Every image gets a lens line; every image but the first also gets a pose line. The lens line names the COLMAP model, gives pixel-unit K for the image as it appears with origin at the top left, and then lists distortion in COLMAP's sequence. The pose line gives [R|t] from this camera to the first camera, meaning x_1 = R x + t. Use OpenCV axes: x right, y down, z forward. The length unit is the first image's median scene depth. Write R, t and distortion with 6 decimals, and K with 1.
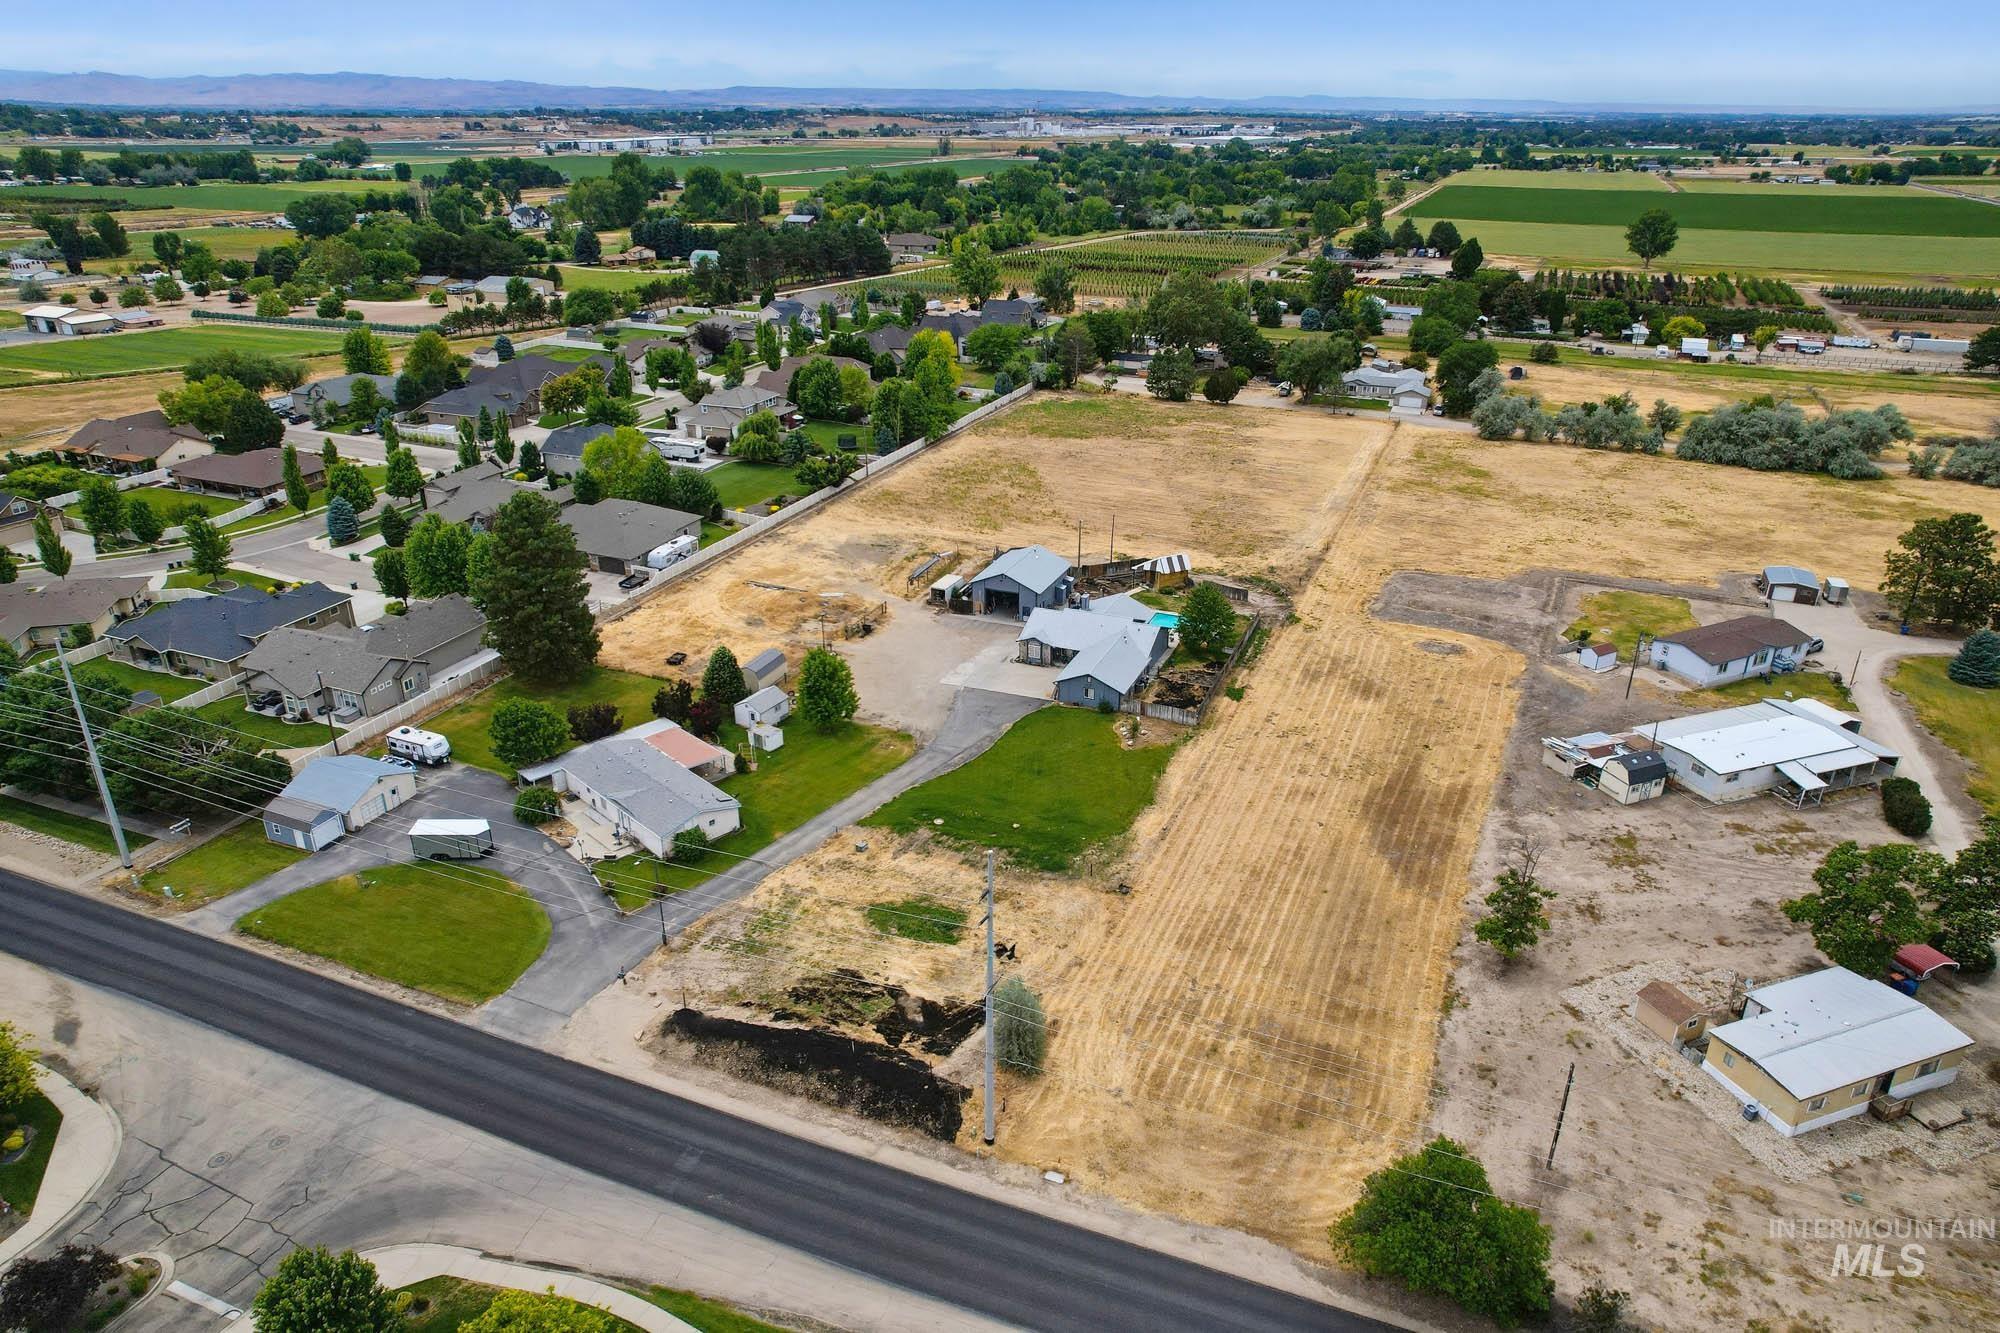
lens RADIAL K [[1288.8, 0, 1006.0], [0, 1288.8, 639.6], [0, 0, 1]] dist [-0.056398, 0.059330]
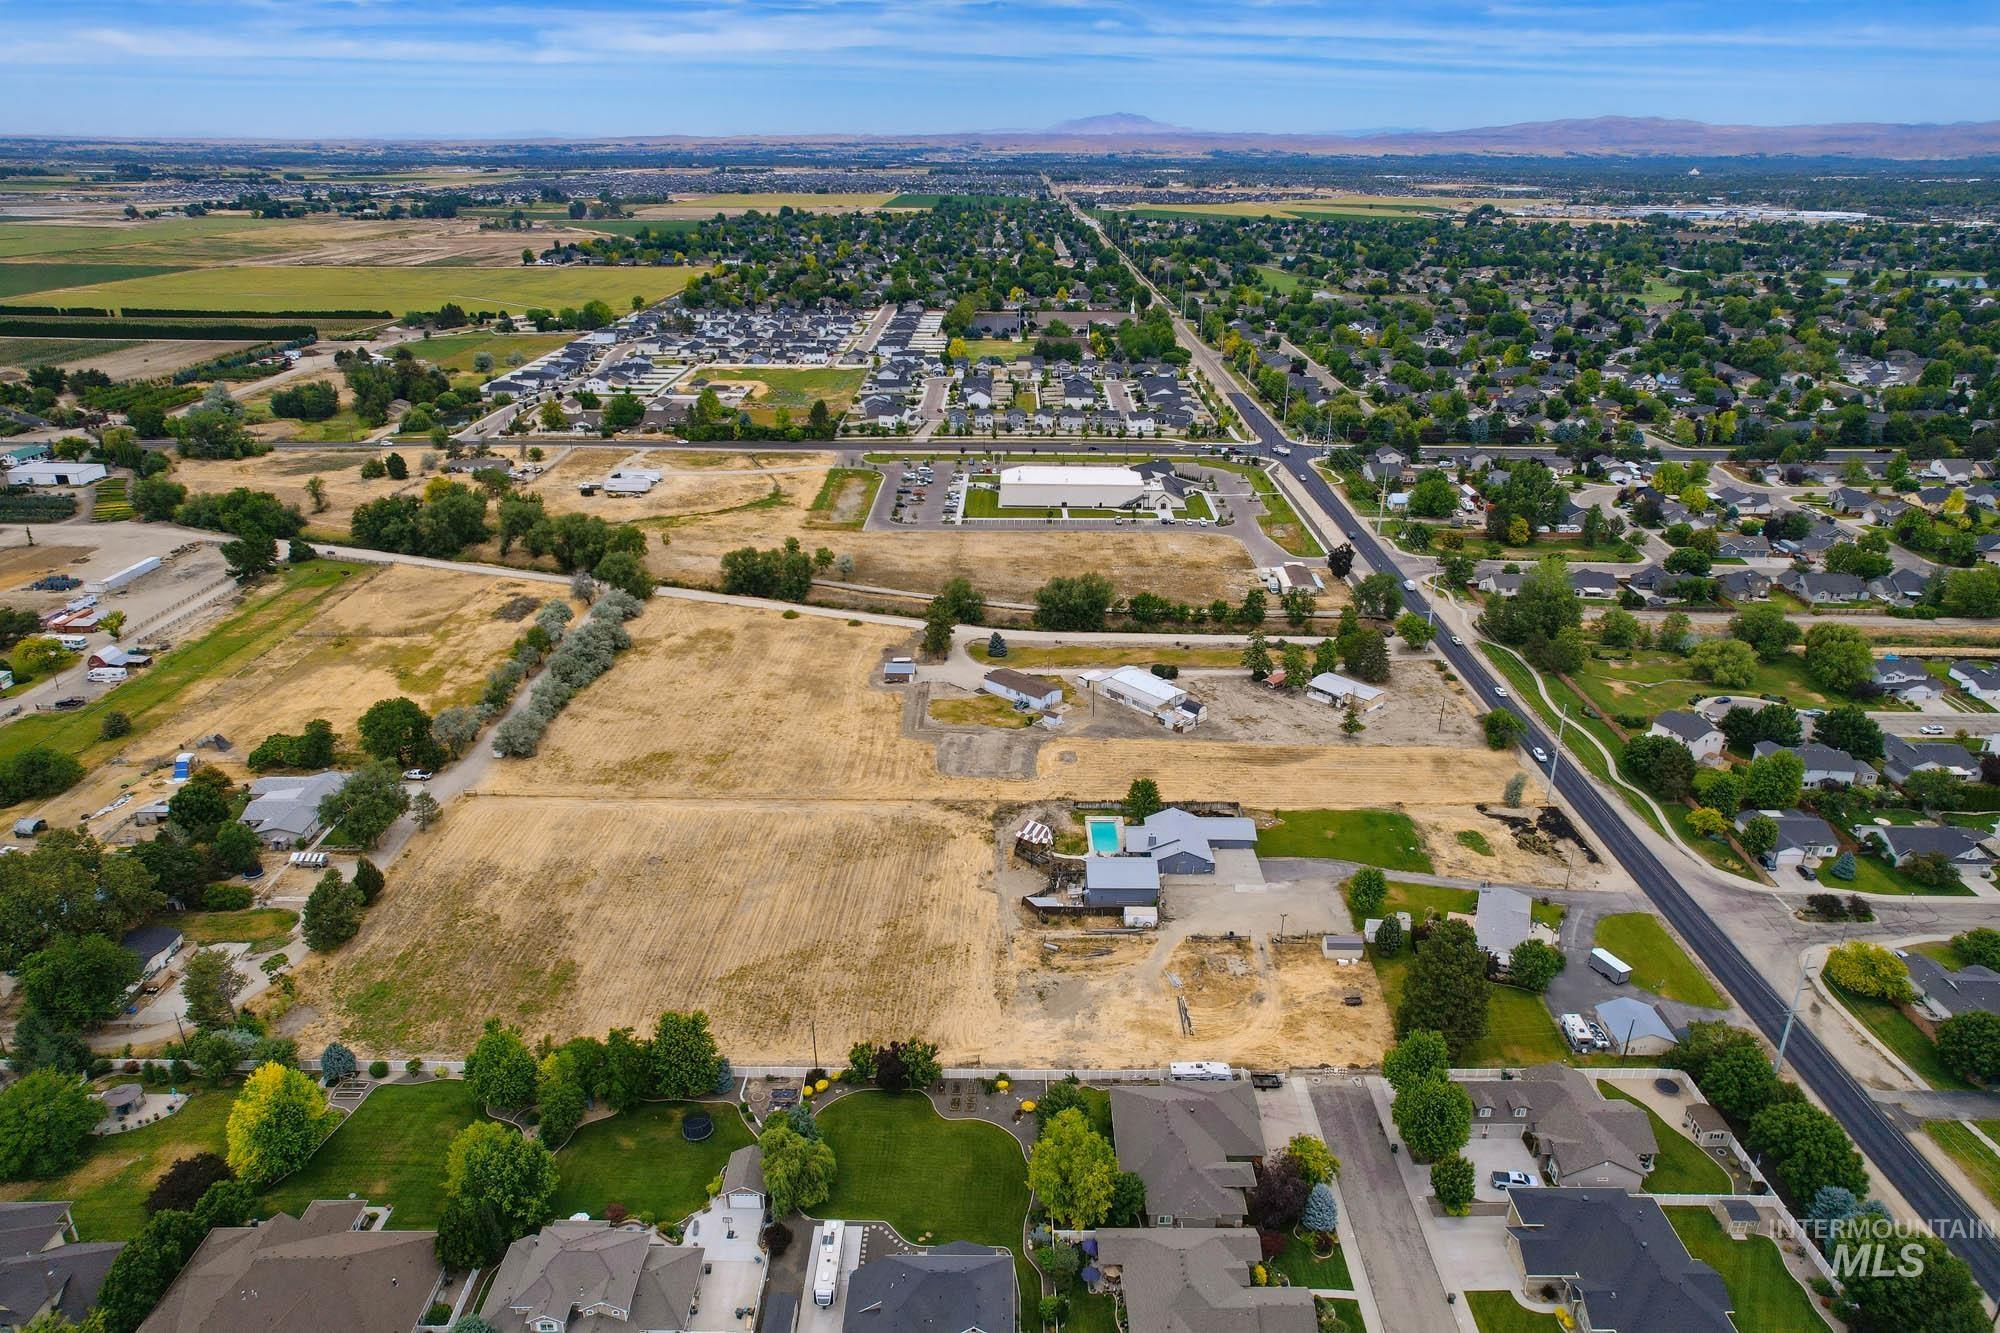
lens RADIAL K [[1288.8, 0, 1006.0], [0, 1288.8, 639.6], [0, 0, 1]] dist [-0.056398, 0.059330]
pose [[-0.384025, -0.349378, 0.854669, -1.280934], [0.349279, 0.801891, 0.484743, -1.199973], [-0.854710, 0.484671, -0.185916, 1.587830]]
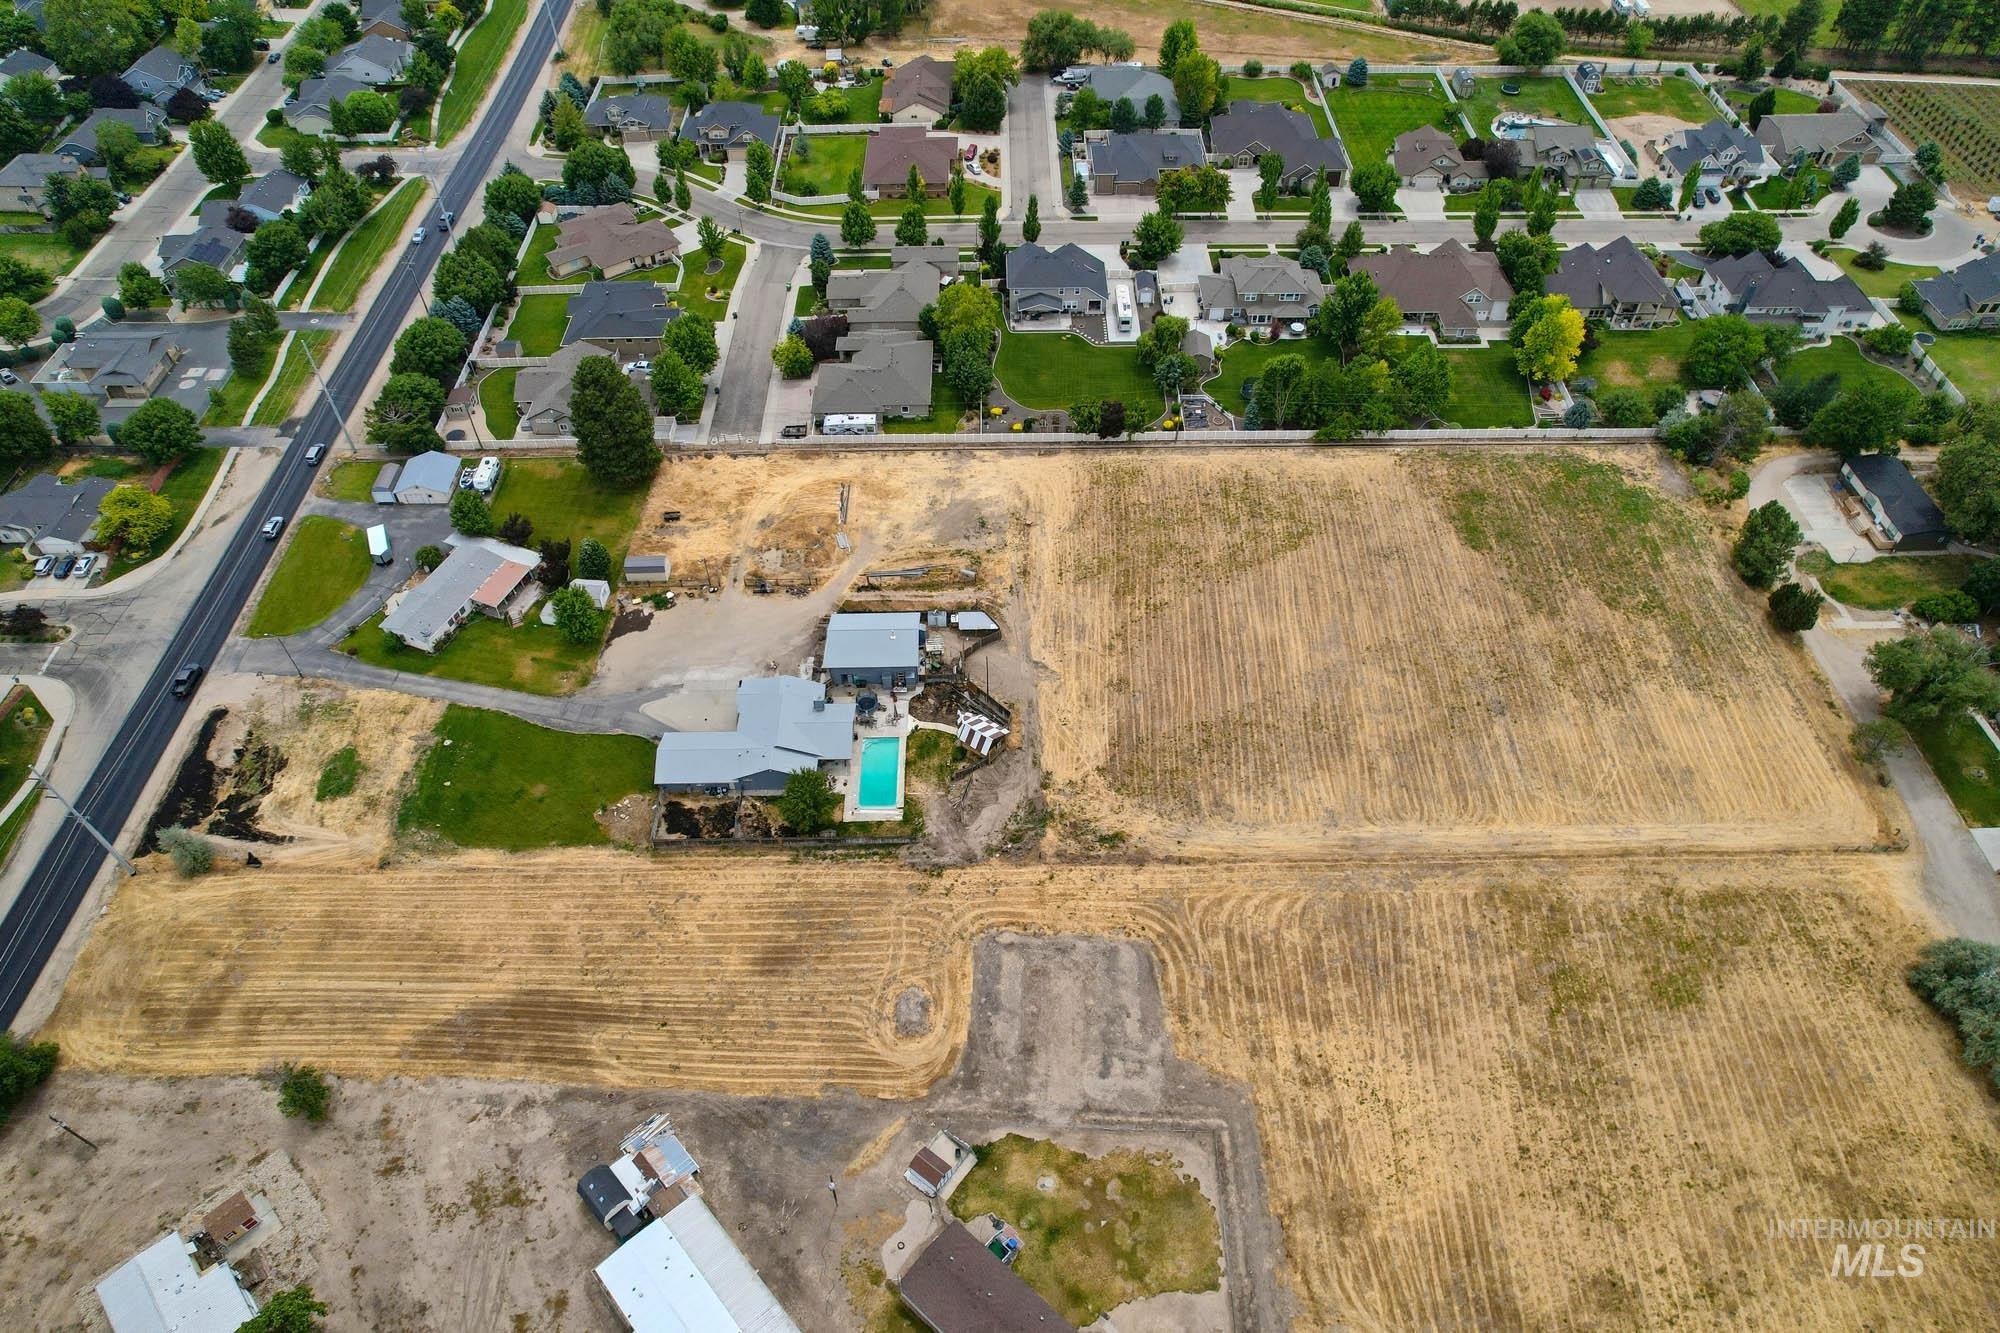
lens RADIAL K [[1288.8, 0, 1006.0], [0, 1288.8, 639.6], [0, 0, 1]] dist [-0.056398, 0.059330]
pose [[0.396103, 0.666310, -0.631770, 0.920686], [-0.351882, 0.745673, 0.565819, -0.877269], [0.848105, -0.001814, 0.529826, 0.691997]]
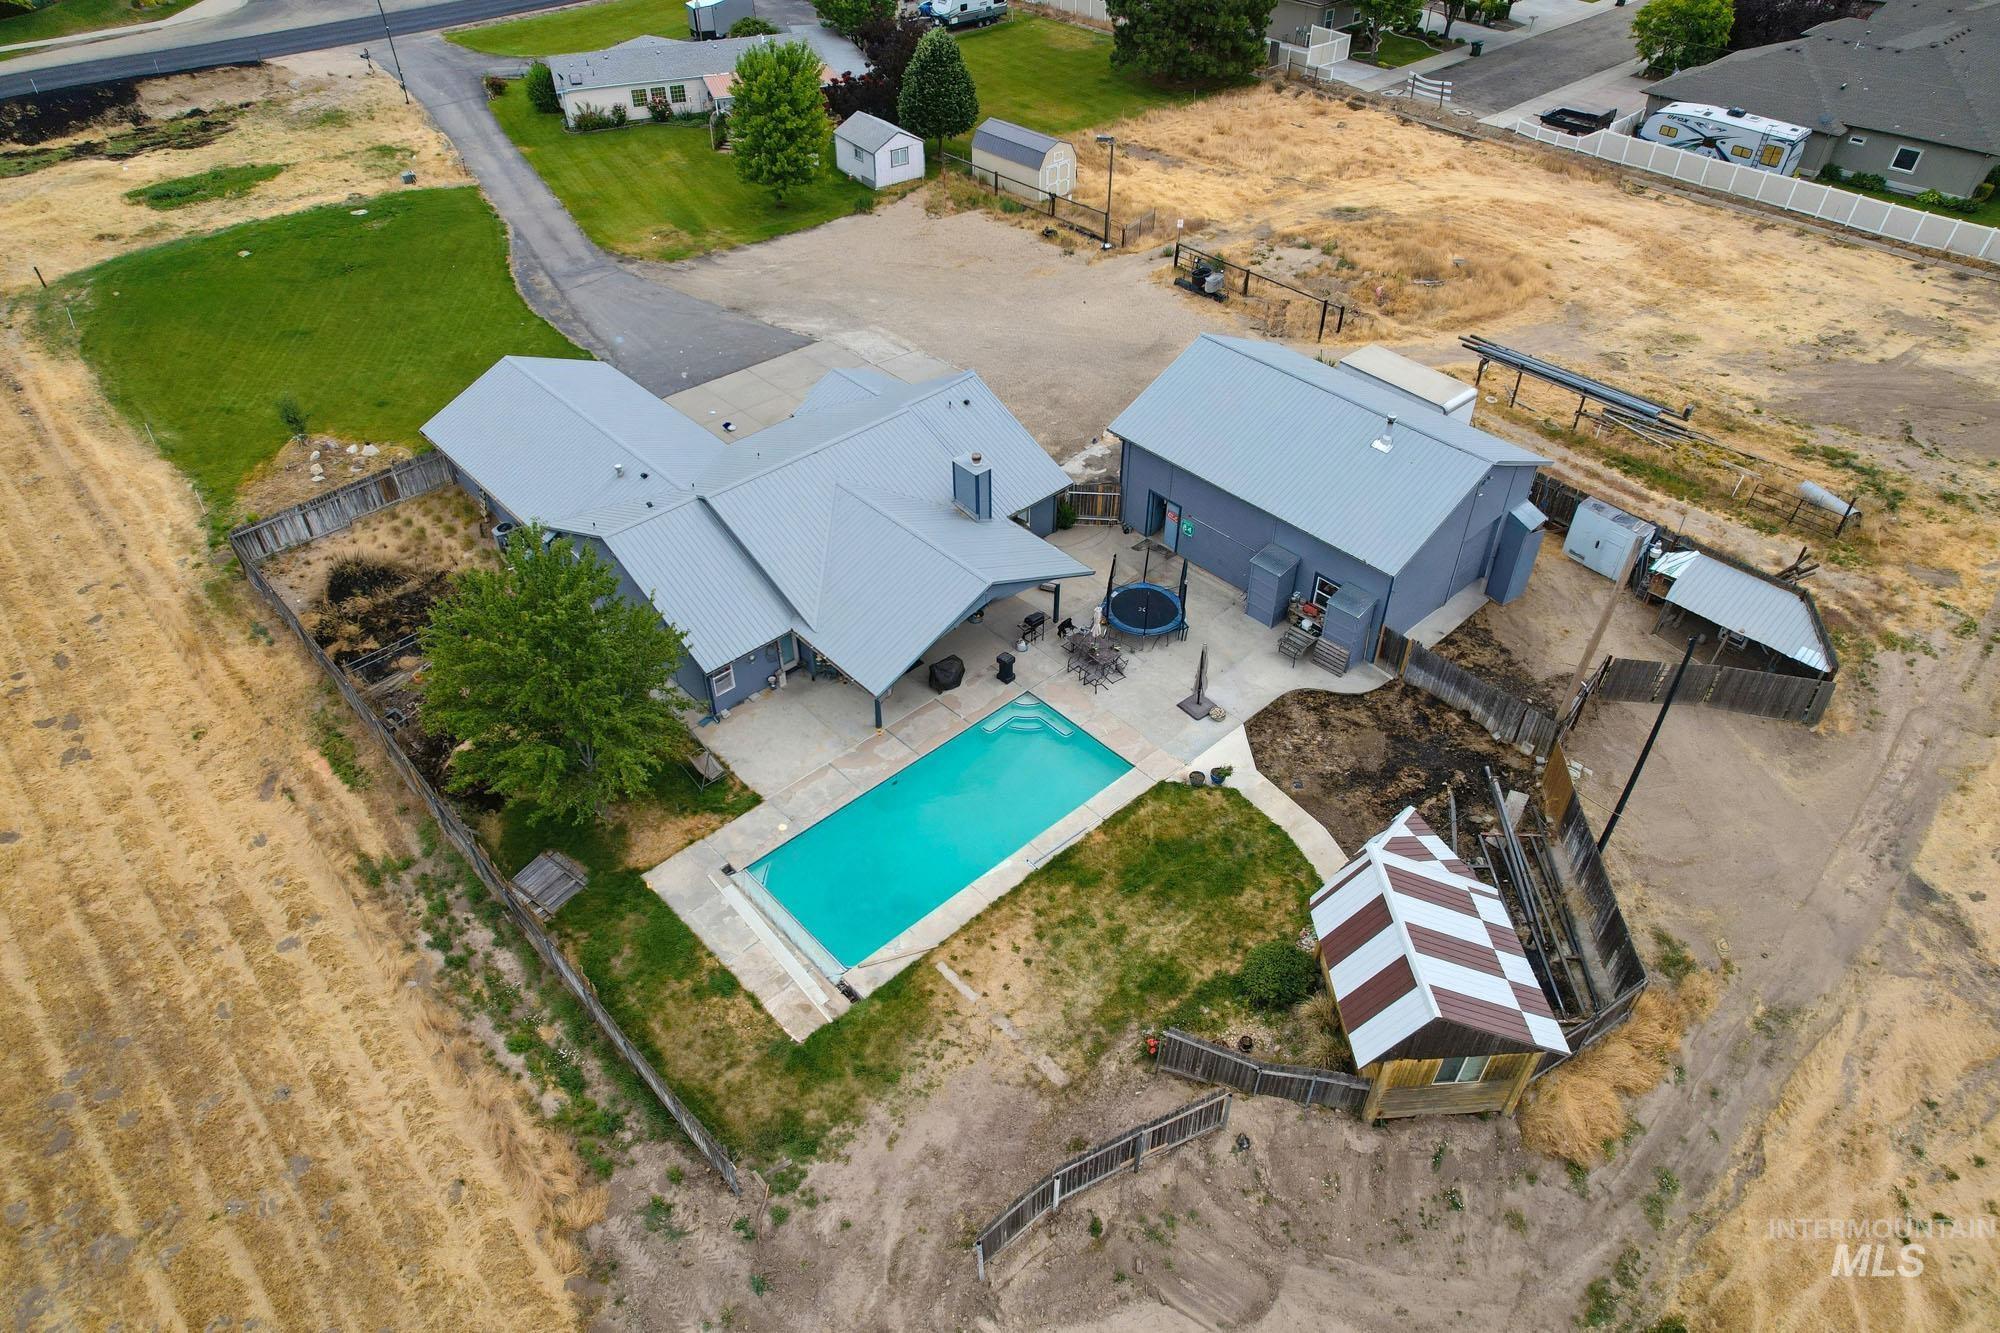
lens RADIAL K [[1288.8, 0, 1006.0], [0, 1288.8, 639.6], [0, 0, 1]] dist [-0.056398, 0.059330]
pose [[-0.416633, 0.578870, -0.700947, 0.331246], [-0.355744, 0.605747, 0.711700, -0.254538], [0.836578, 0.545876, -0.046445, 1.260541]]
